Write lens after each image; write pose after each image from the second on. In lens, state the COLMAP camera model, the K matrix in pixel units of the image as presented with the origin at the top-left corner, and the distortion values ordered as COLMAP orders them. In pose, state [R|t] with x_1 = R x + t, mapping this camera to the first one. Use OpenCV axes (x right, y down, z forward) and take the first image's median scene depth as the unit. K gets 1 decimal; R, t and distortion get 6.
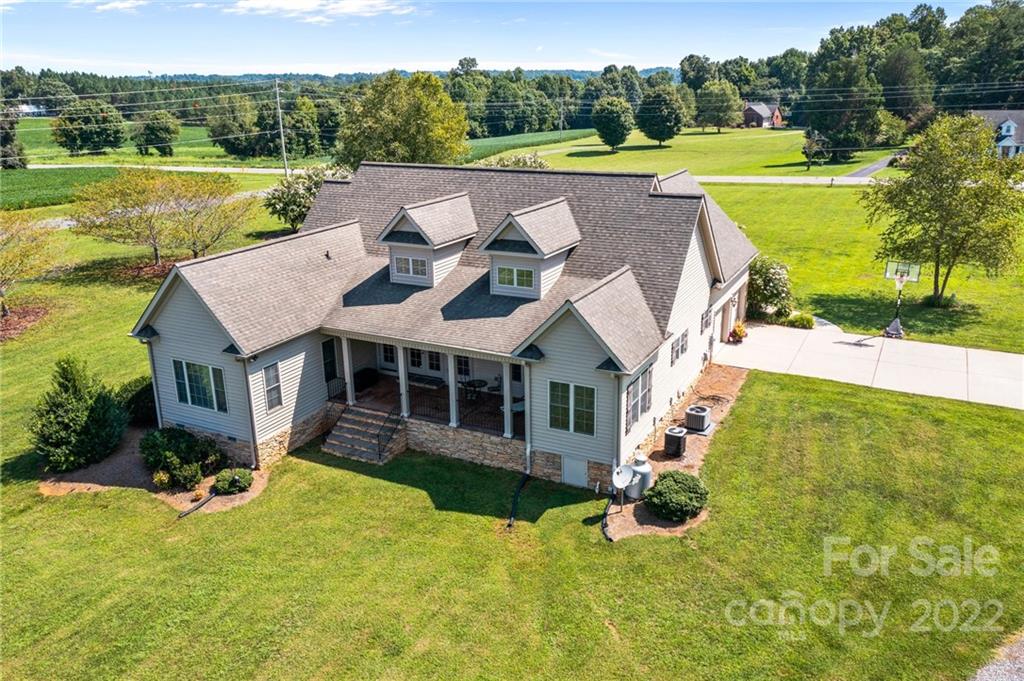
lens RADIAL K [[820.6, 0, 518.5], [0, 820.6, 340.1], [0, 0, 1]] dist [-0.012179, 0.005745]
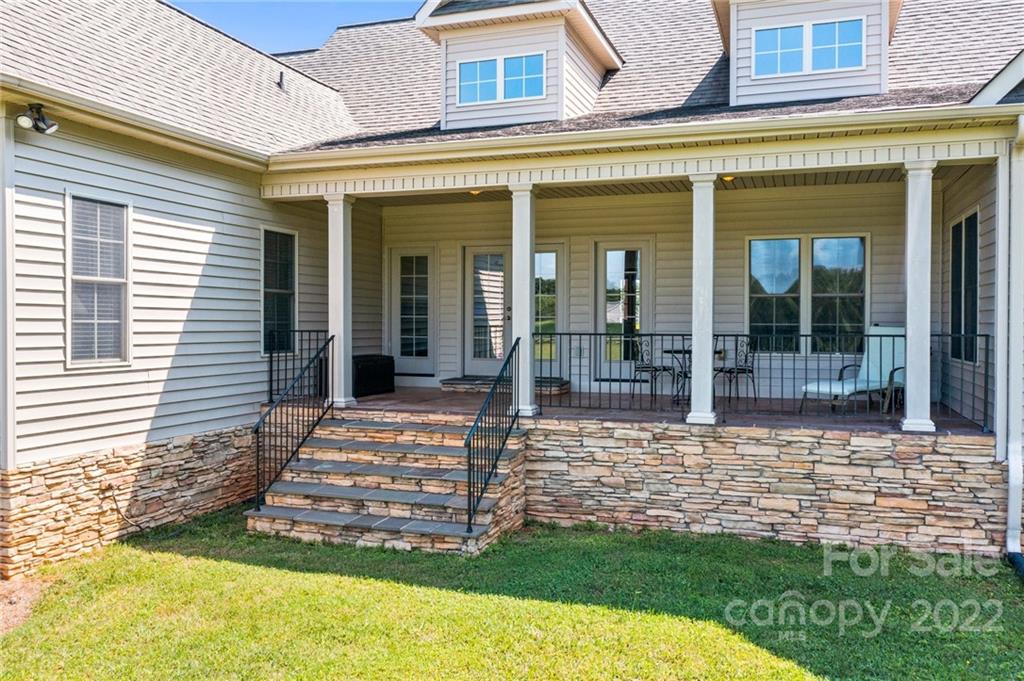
lens RADIAL K [[820.6, 0, 514.1], [0, 820.6, 337.6], [0, 0, 1]] dist [-0.012179, 0.005745]
pose [[0.989936, 0.016066, 0.140600, -0.193419], [0.026232, 0.955485, -0.293871, 0.163285], [-0.139063, 0.294602, 0.945448, 0.706071]]
